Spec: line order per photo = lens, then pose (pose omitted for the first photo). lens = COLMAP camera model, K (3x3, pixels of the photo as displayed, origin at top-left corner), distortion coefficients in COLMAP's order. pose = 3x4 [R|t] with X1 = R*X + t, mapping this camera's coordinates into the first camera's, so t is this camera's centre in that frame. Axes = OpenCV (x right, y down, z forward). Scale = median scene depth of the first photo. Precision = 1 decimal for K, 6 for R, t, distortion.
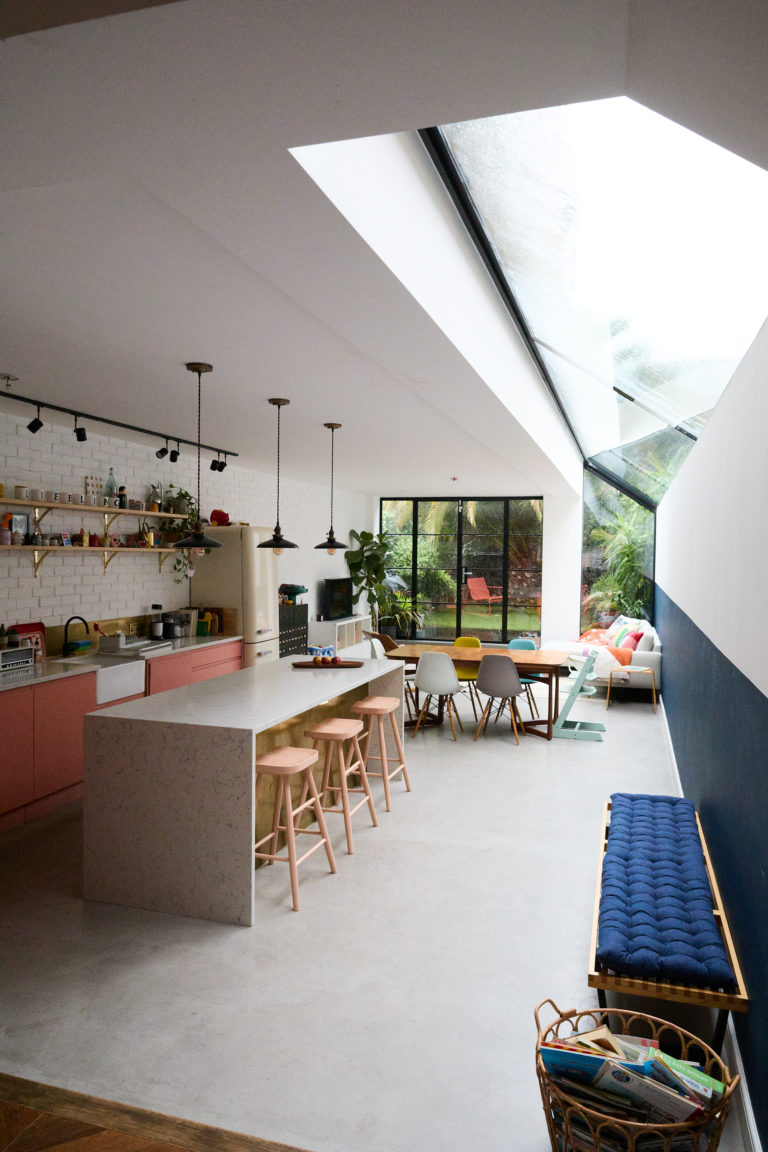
lens RADIAL K [[788.1, 0, 384.0], [0, 788.1, 576.0], [0, 0, 1]] dist [-0.005856, 0.003290]
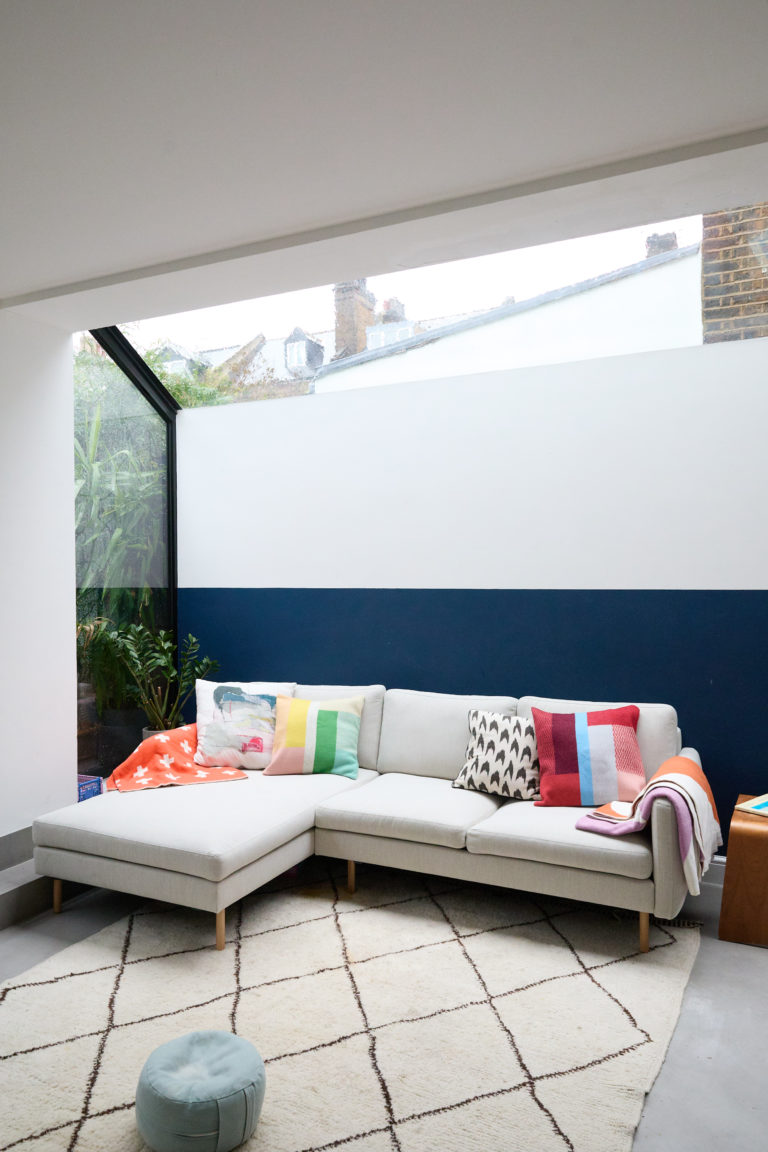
lens RADIAL K [[794.7, 0, 387.7], [0, 794.7, 562.3], [0, 0, 1]] dist [-0.003526, -0.001113]
pose [[0.160416, -0.009550, 0.987003, -0.064660], [0.043543, 0.999048, 0.002590, -0.003012], [-0.986089, 0.042562, 0.160679, 1.083431]]
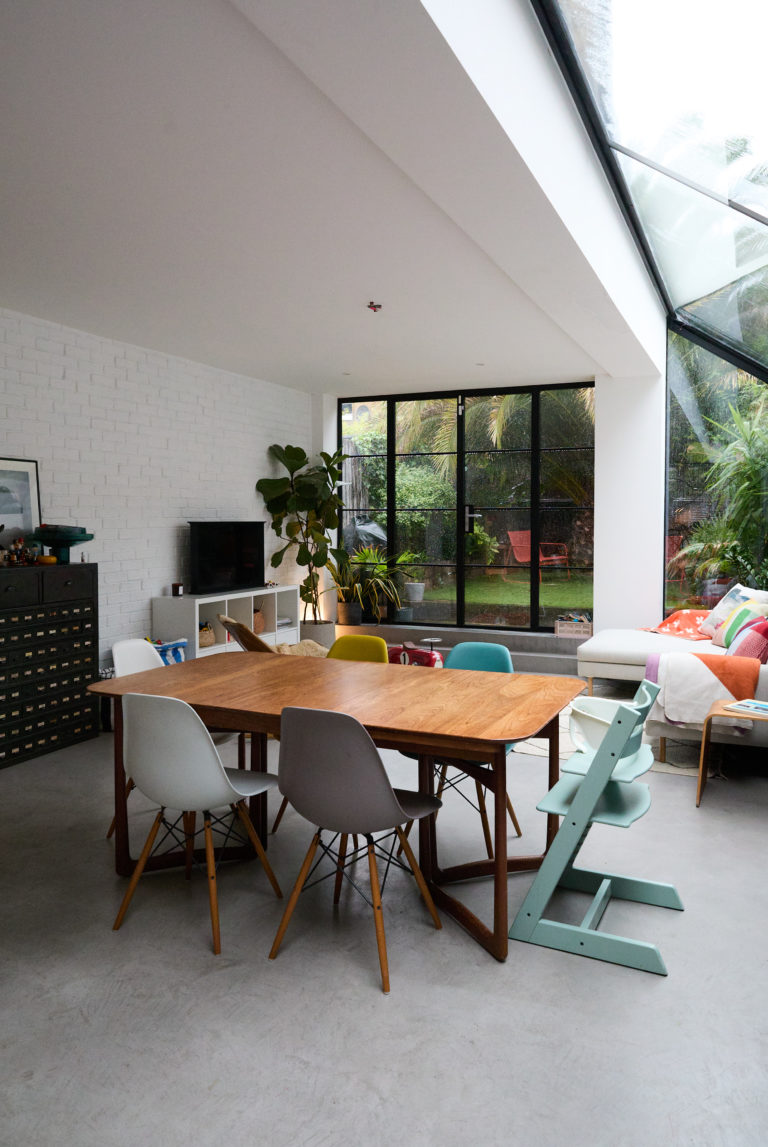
lens RADIAL K [[804.3, 0, 384.6], [0, 804.3, 555.2], [0, 0, 1]] dist [-0.007600, 0.001417]
pose [[0.991578, -0.006896, -0.129328, 0.165576], [0.008697, 0.999873, 0.013366, 0.025698], [0.129219, -0.014378, 0.991512, 0.527008]]
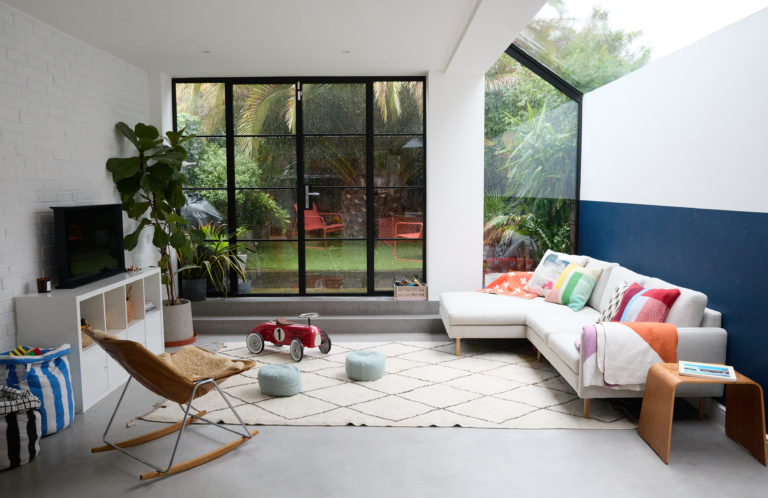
lens RADIAL K [[615.9, 0, 382.3], [0, 615.9, 259.5], [0, 0, 1]] dist [-0.084095, 0.082049]
pose [[0.958351, -0.048496, 0.281445, 0.018821], [0.023775, 0.995604, 0.090595, 0.008721], [-0.284601, -0.080130, 0.955291, 0.680993]]
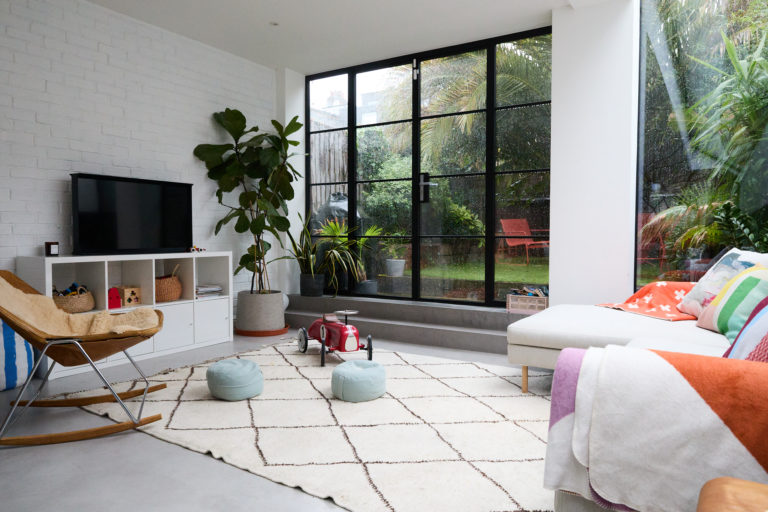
lens RADIAL K [[525.4, 0, 384.0], [0, 525.4, 256.0], [0, 0, 1]] dist [-0.005856, 0.003290]
pose [[0.962447, 0.000491, -0.271469, 0.252390], [0.002178, 0.999952, 0.009531, 0.064716], [0.271460, -0.009764, 0.962400, 0.866712]]
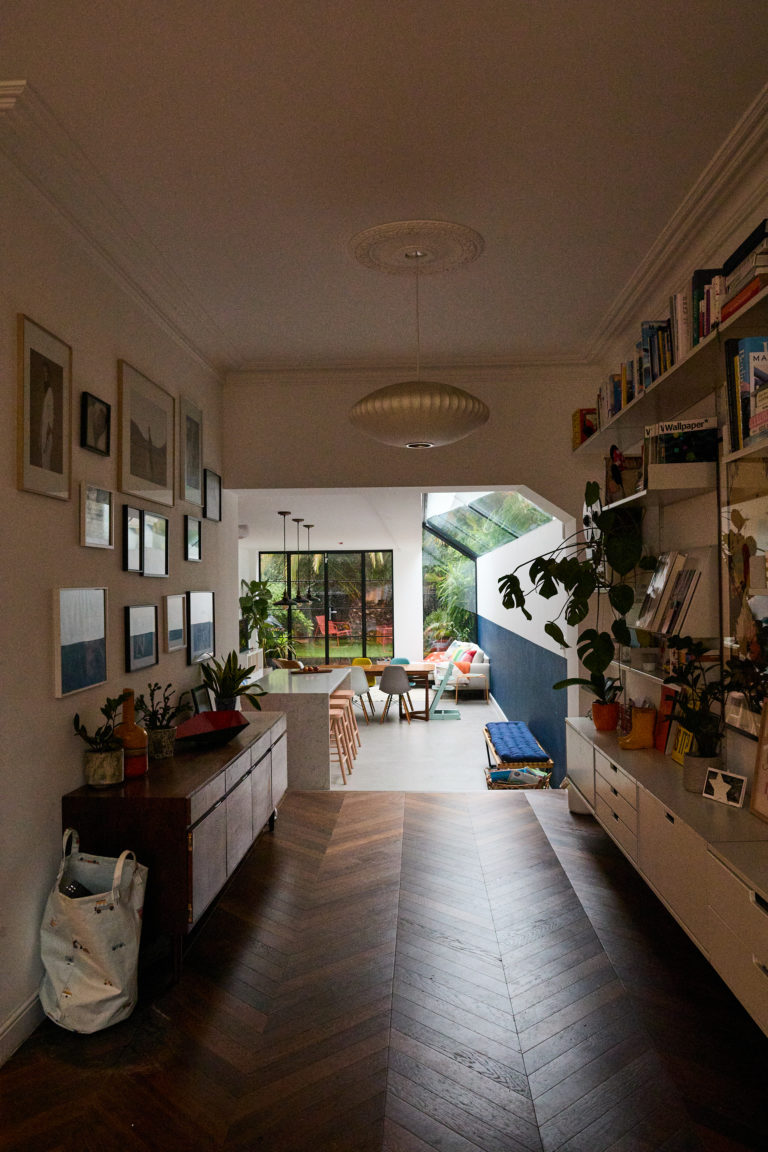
lens RADIAL K [[873.3, 0, 384.0], [0, 873.3, 576.0], [0, 0, 1]] dist [-0.093733, 0.101242]
pose [[0.966336, -0.021496, 0.256383, -0.235402], [0.032199, 0.998773, -0.037622, -0.008150], [-0.255260, 0.044611, 0.965843, -0.487710]]
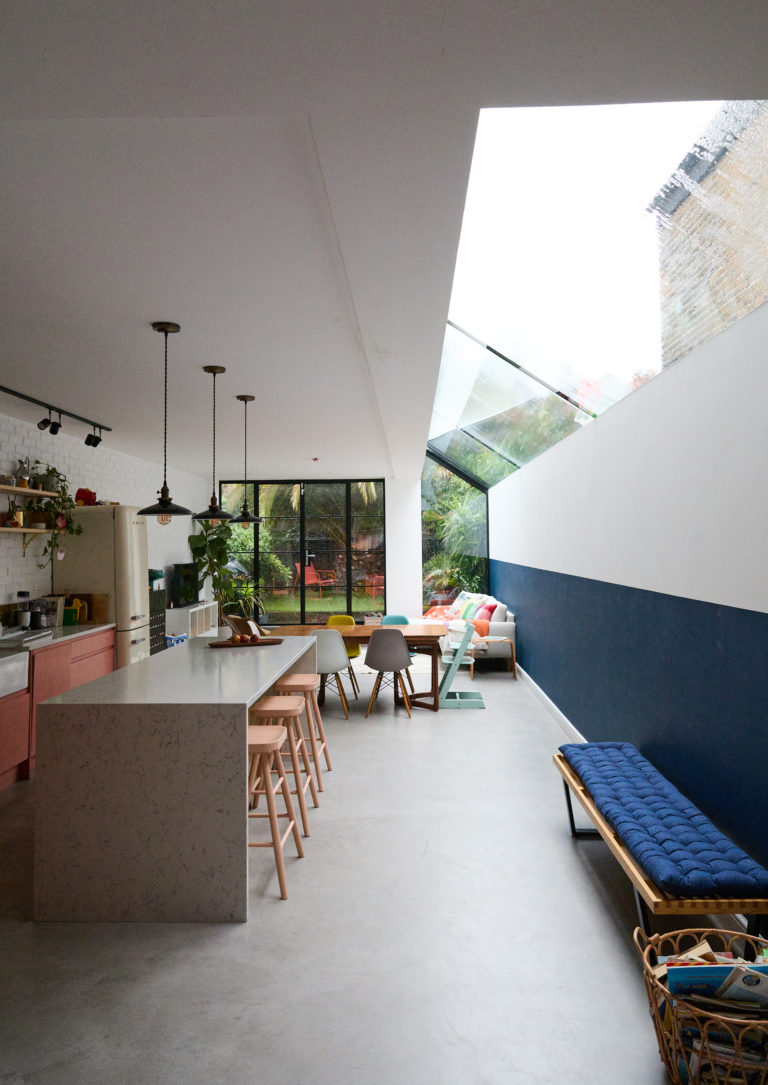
lens RADIAL K [[790.2, 0, 382.6], [0, 790.2, 494.2], [0, 0, 1]] dist [-0.006525, 0.004286]
pose [[0.964179, -0.006065, 0.265183, -0.100595], [0.030216, 0.995742, -0.087090, 0.012687], [-0.263526, 0.091984, 0.960257, 0.009777]]
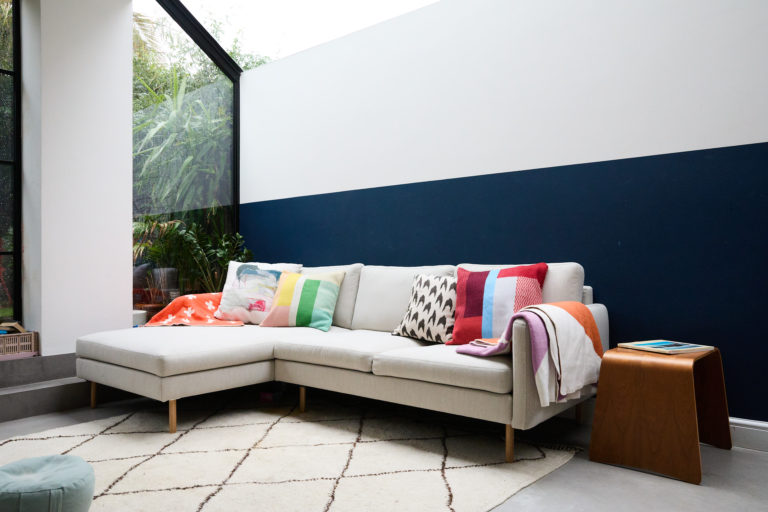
lens RADIAL K [[582.2, 0, 384.0], [0, 582.2, 256.0], [0, 0, 1]] dist [-0.093733, 0.101242]
pose [[0.389470, -0.003996, 0.921031, 0.012657], [0.041378, 0.999057, -0.013162, 0.070165], [-0.920109, 0.043237, 0.389268, 0.986696]]
